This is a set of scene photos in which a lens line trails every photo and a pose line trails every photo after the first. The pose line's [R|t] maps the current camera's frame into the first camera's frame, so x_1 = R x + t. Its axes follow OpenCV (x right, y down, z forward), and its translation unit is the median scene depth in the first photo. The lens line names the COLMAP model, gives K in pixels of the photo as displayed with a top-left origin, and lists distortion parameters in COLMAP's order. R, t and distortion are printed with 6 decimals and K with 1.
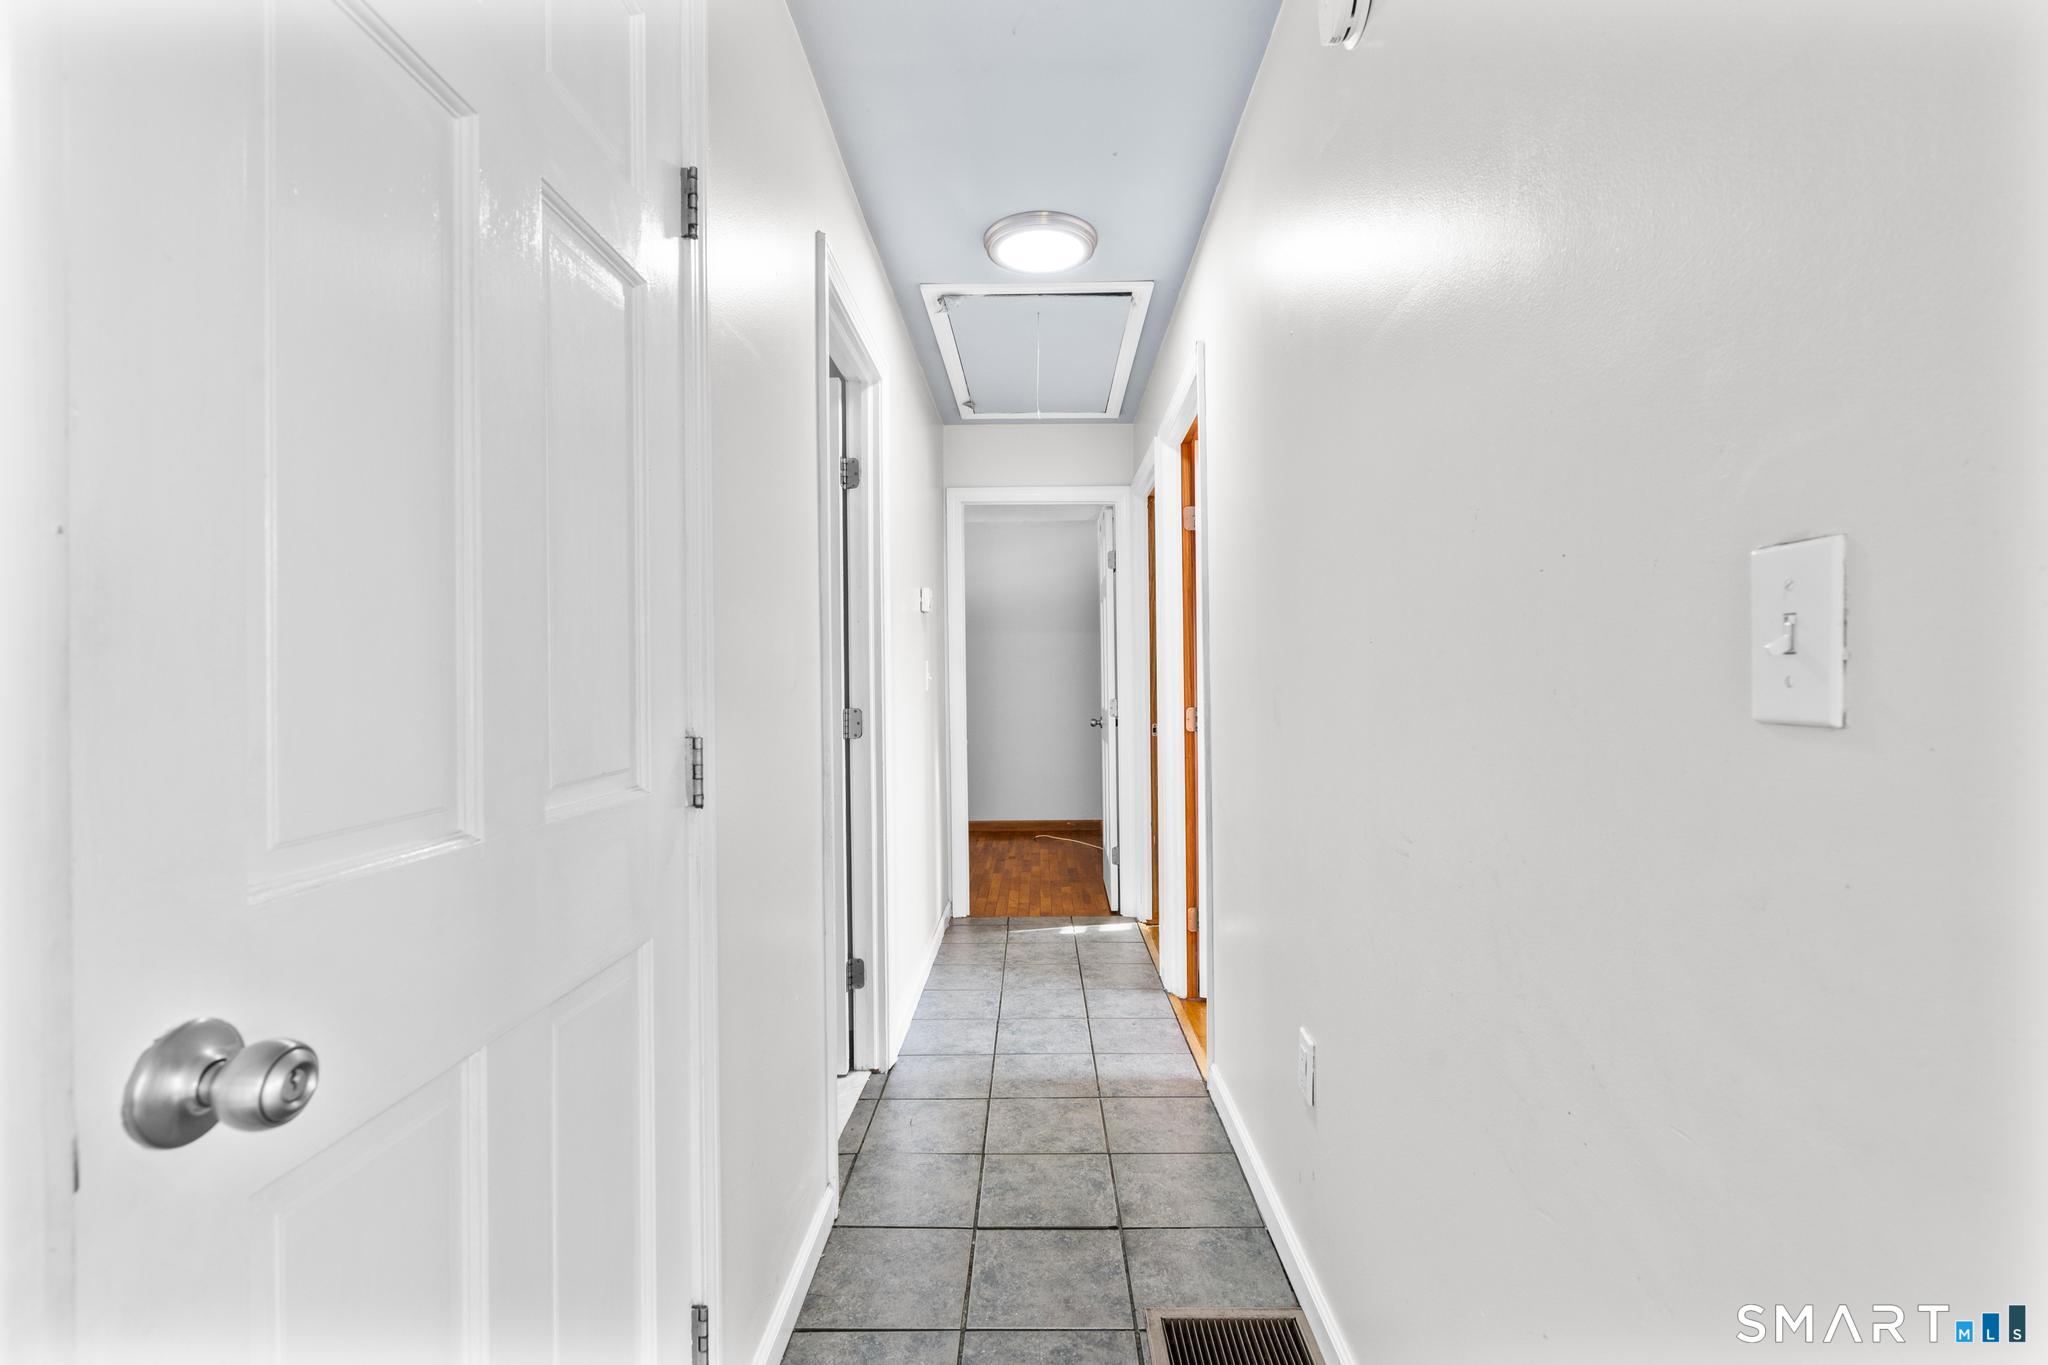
lens RADIAL K [[924.4, 0, 1023.6], [0, 924.4, 685.1], [0, 0, 1]] dist [-0.005507, 0.003512]
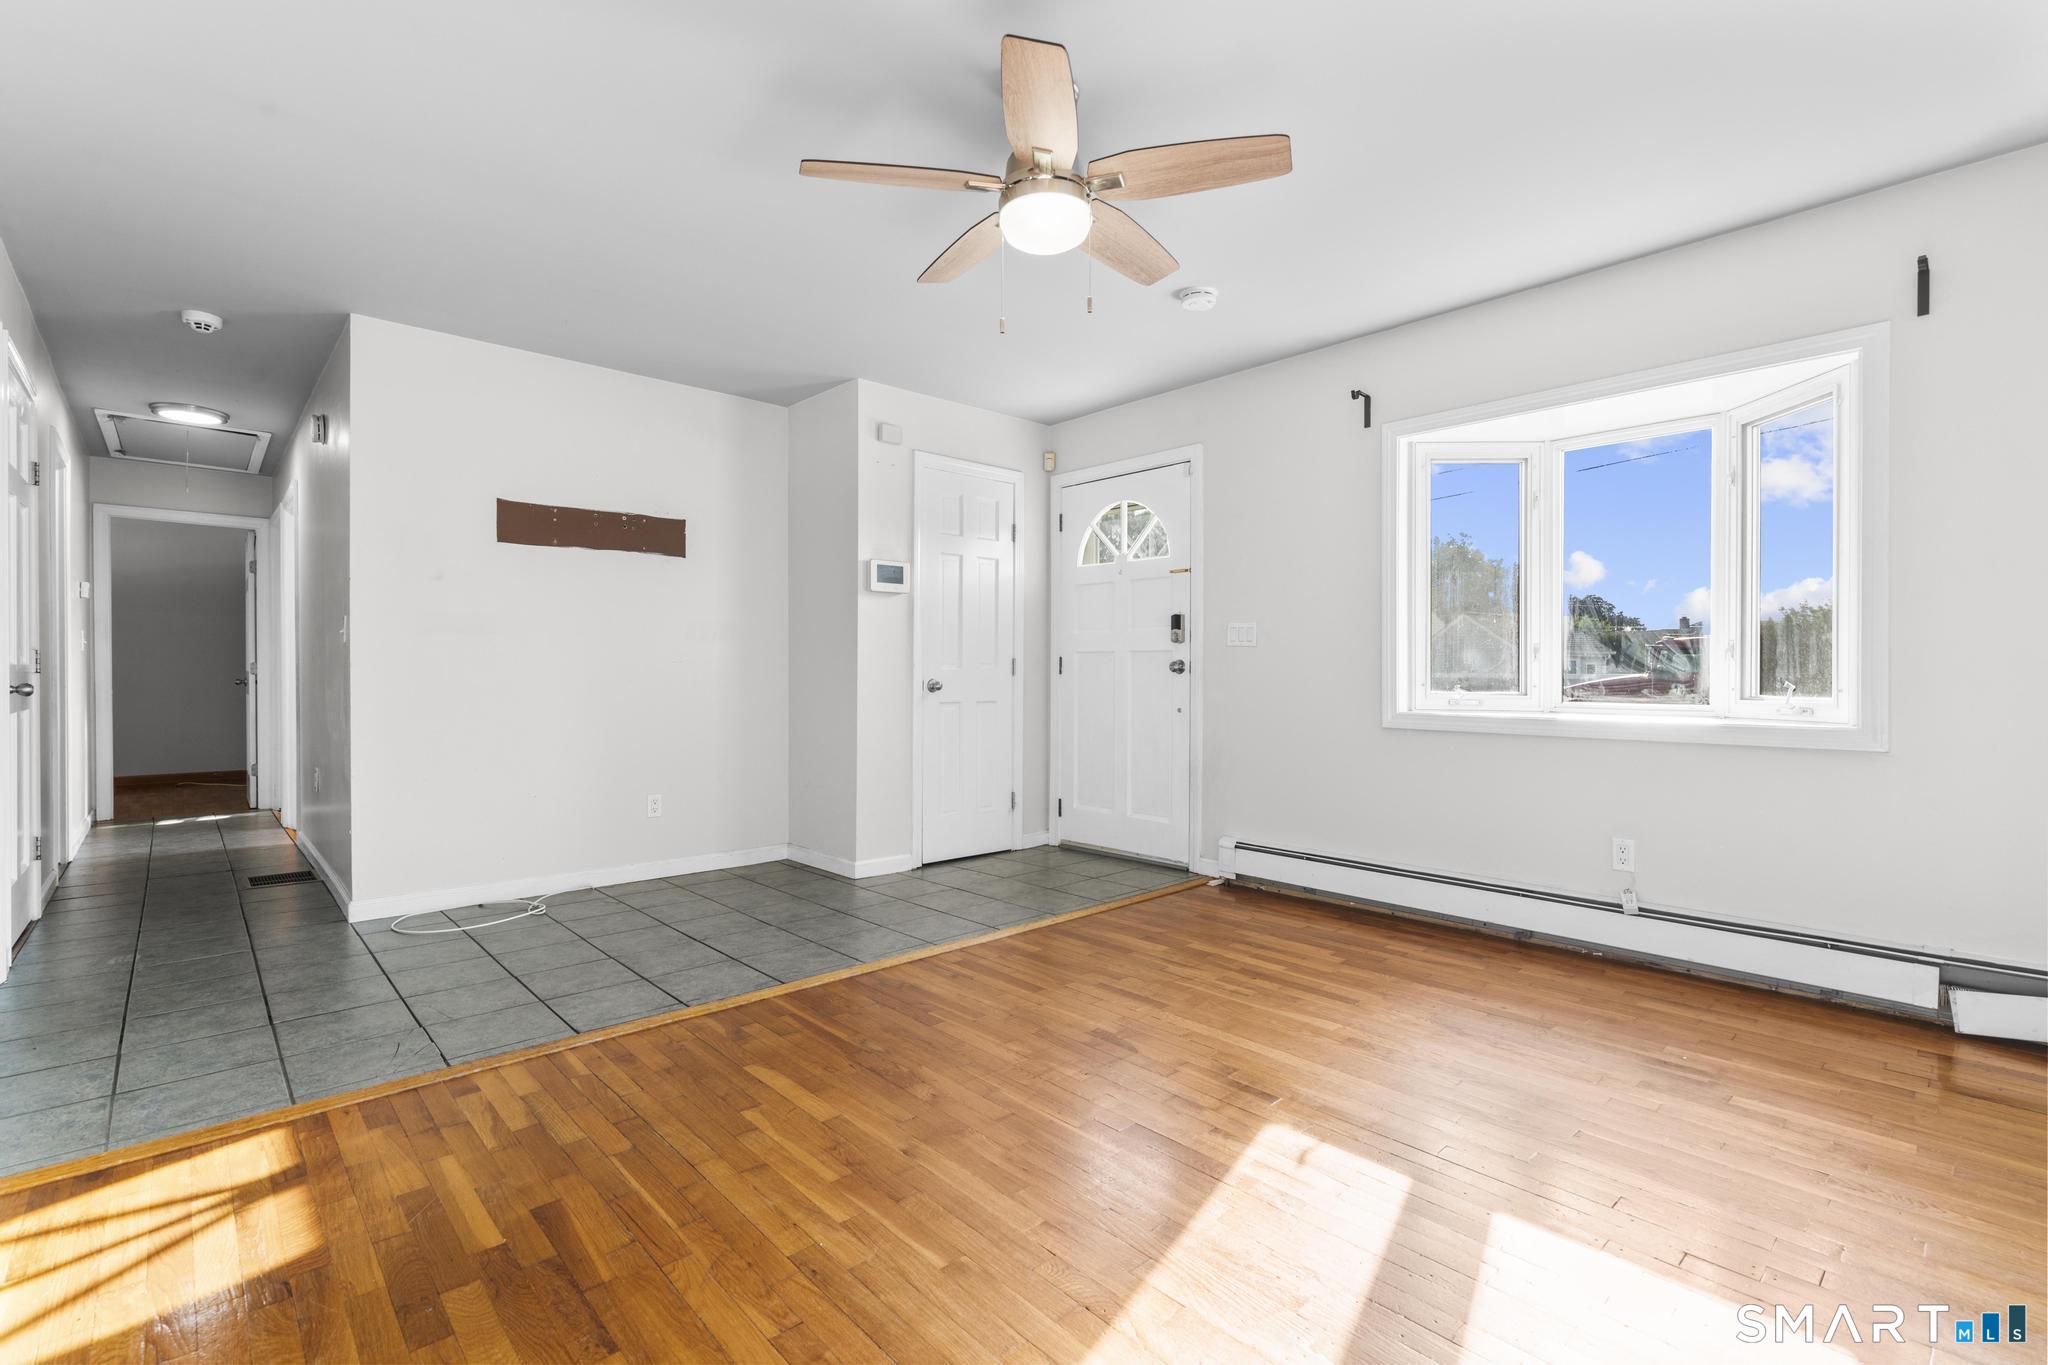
lens RADIAL K [[924.4, 0, 1032.2], [0, 924.4, 677.3], [0, 0, 1]] dist [-0.005507, 0.003512]
pose [[0.720810, 0.008015, 0.693087, -0.027103], [-0.007837, 0.999963, -0.003413, 0.036330], [-0.693089, -0.002971, 0.720846, -0.950912]]
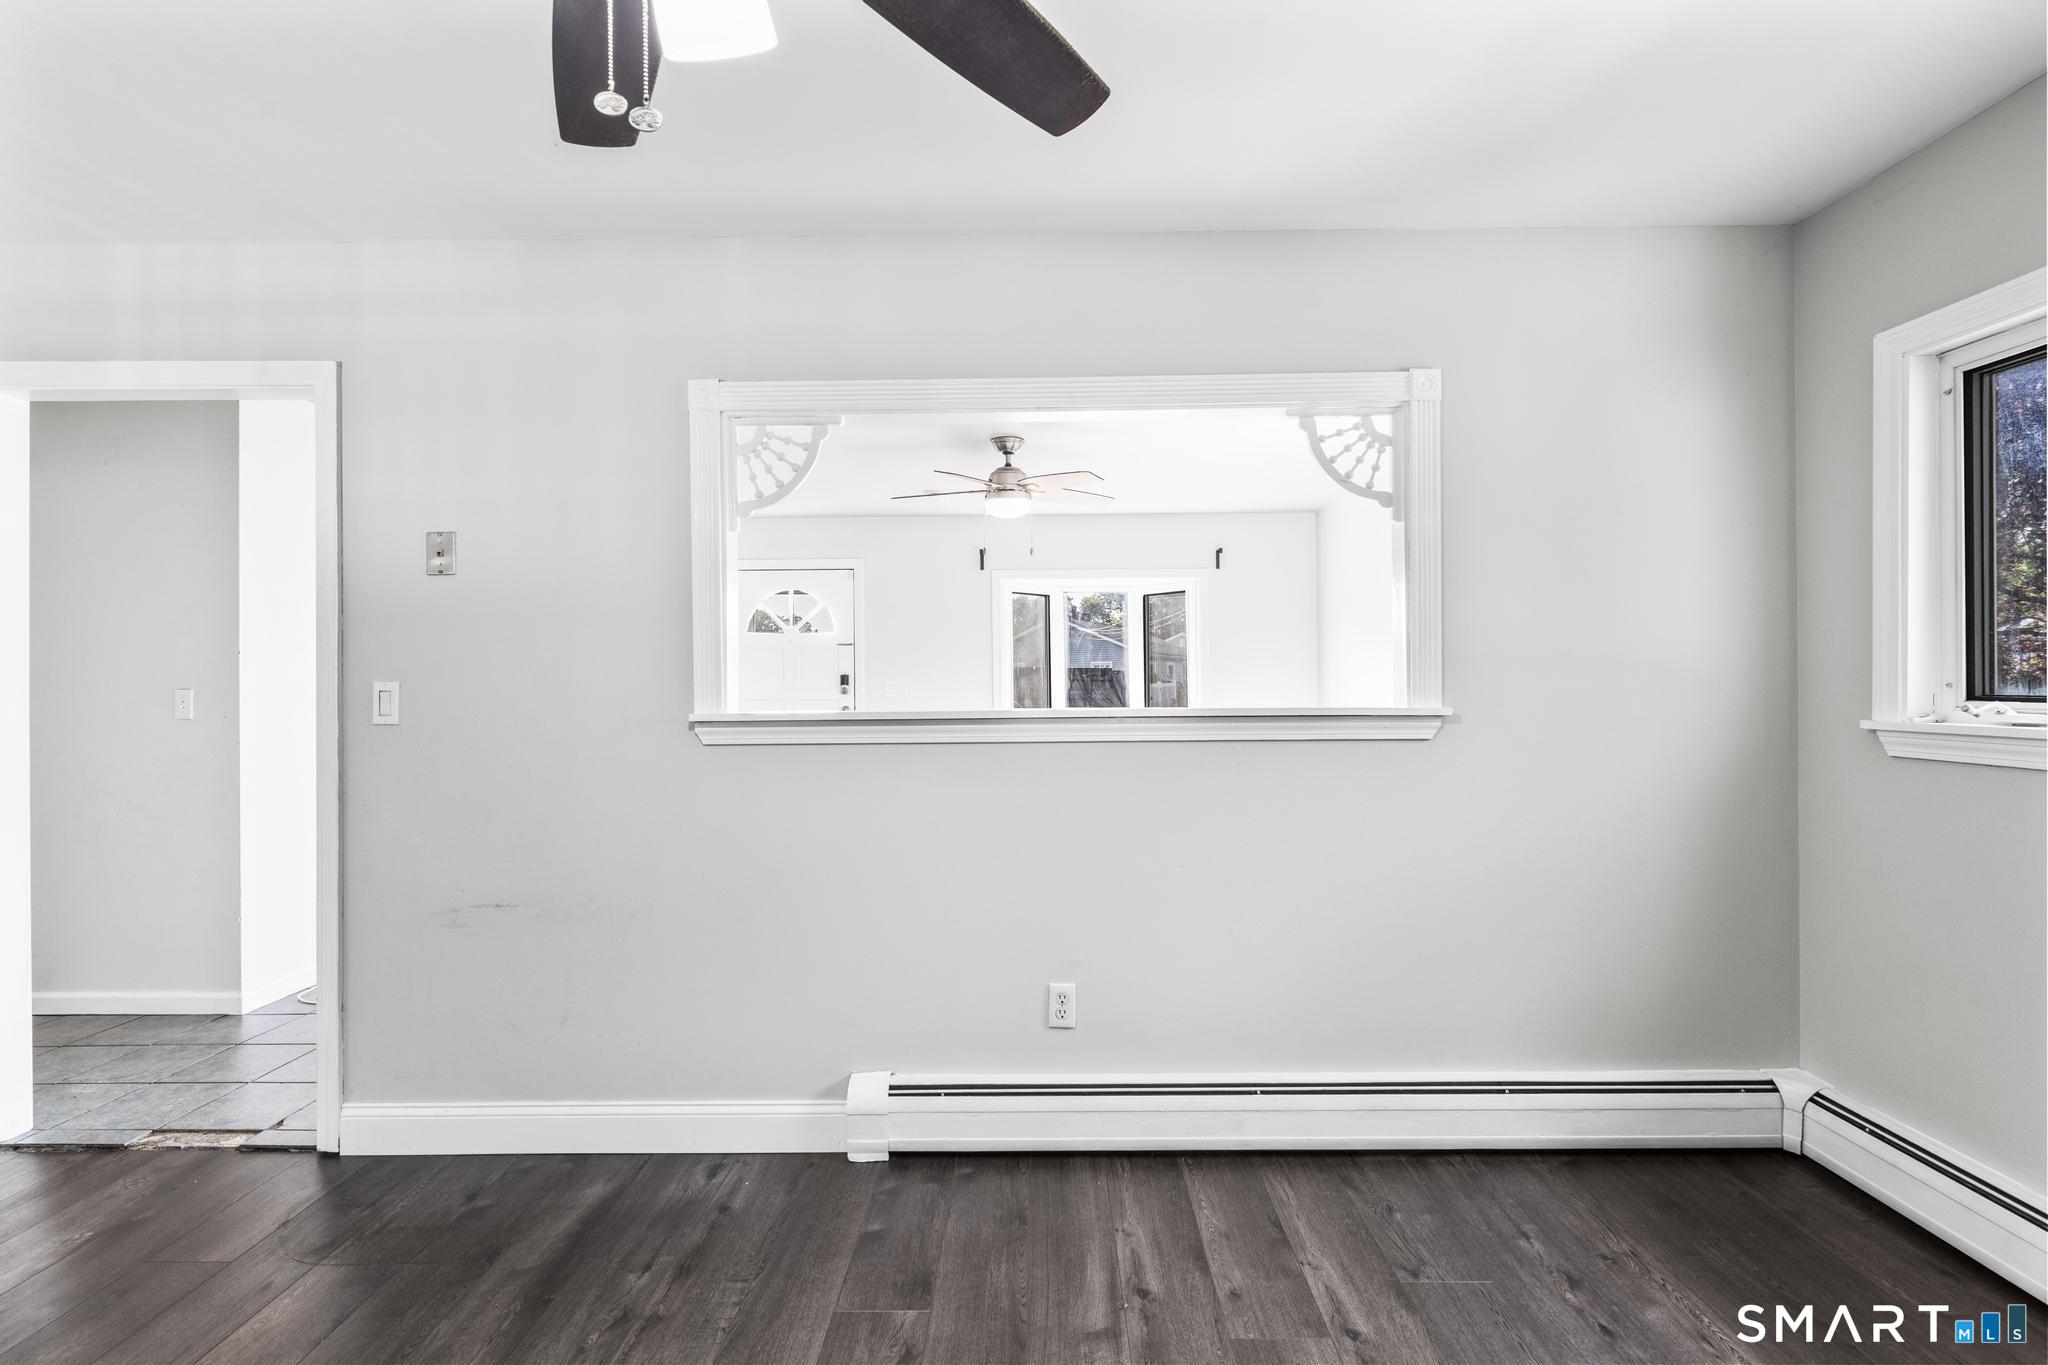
lens RADIAL K [[924.4, 0, 1027.2], [0, 924.4, 681.9], [0, 0, 1]] dist [-0.005507, 0.003512]
pose [[-0.005412, 0.008145, 0.999952, -0.701746], [0.010382, 0.999913, -0.008088, -0.012755], [-0.999931, 0.010338, -0.005496, -0.596736]]
